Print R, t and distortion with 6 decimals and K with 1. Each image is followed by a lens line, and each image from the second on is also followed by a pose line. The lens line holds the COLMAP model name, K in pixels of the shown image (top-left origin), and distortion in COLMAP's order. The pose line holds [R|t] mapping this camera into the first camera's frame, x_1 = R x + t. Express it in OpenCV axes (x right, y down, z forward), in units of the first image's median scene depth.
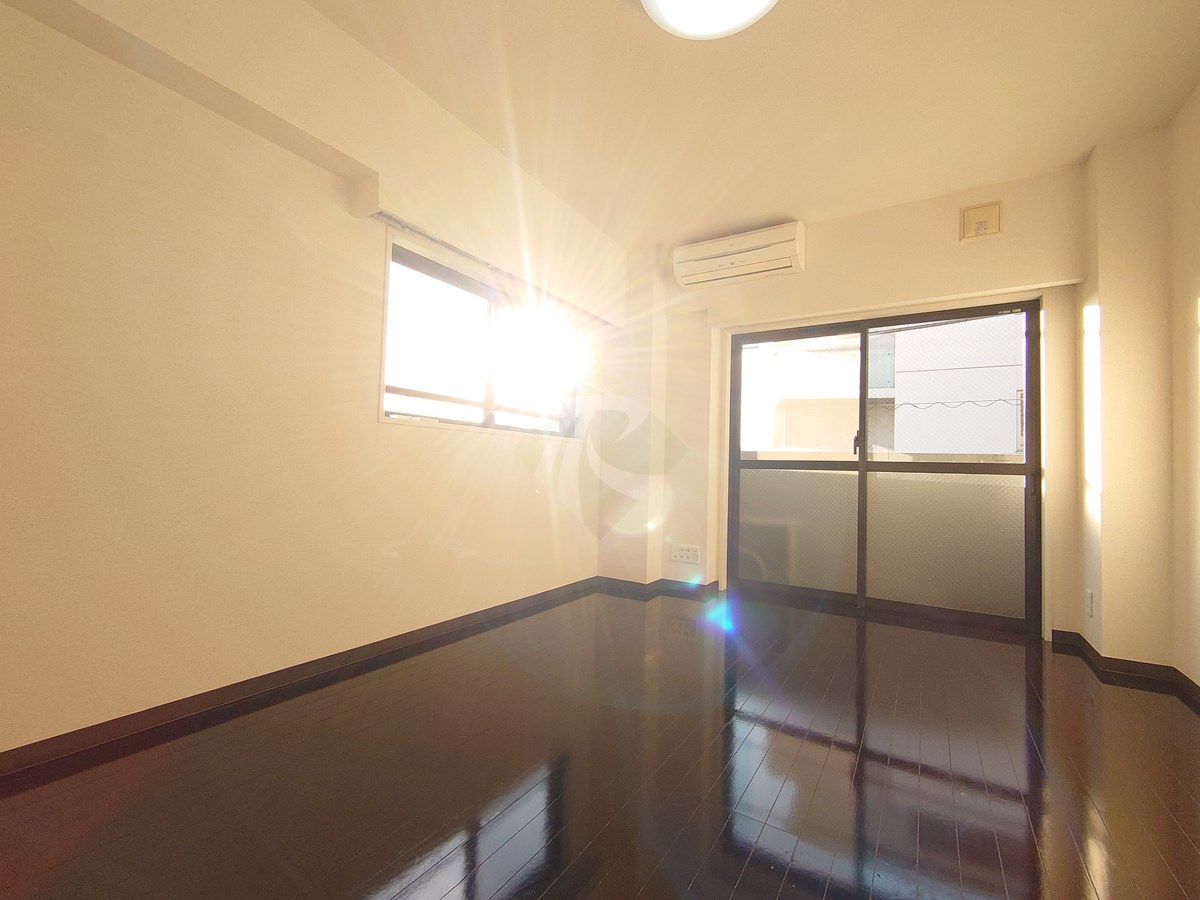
lens RADIAL K [[518.3, 0, 600.0], [0, 518.3, 450.0], [0, 0, 1]] dist [0.000353, -0.000998]
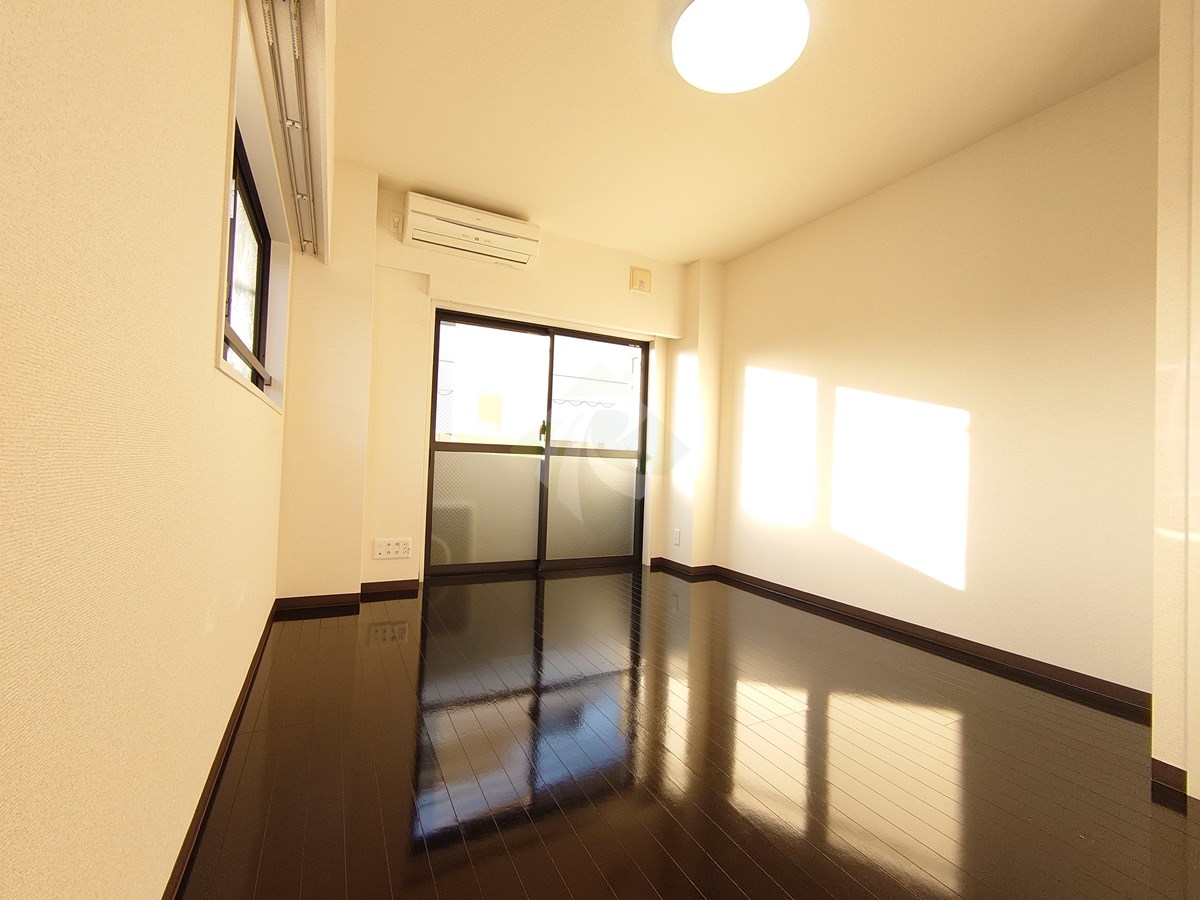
lens RADIAL K [[518.3, 0, 600.0], [0, 518.3, 450.0], [0, 0, 1]] dist [0.000353, -0.000998]
pose [[0.508400, 0.008739, 0.861077, -0.453121], [-0.050716, 0.998517, 0.019810, -0.000323], [-0.859627, -0.053741, 0.508089, 0.296223]]
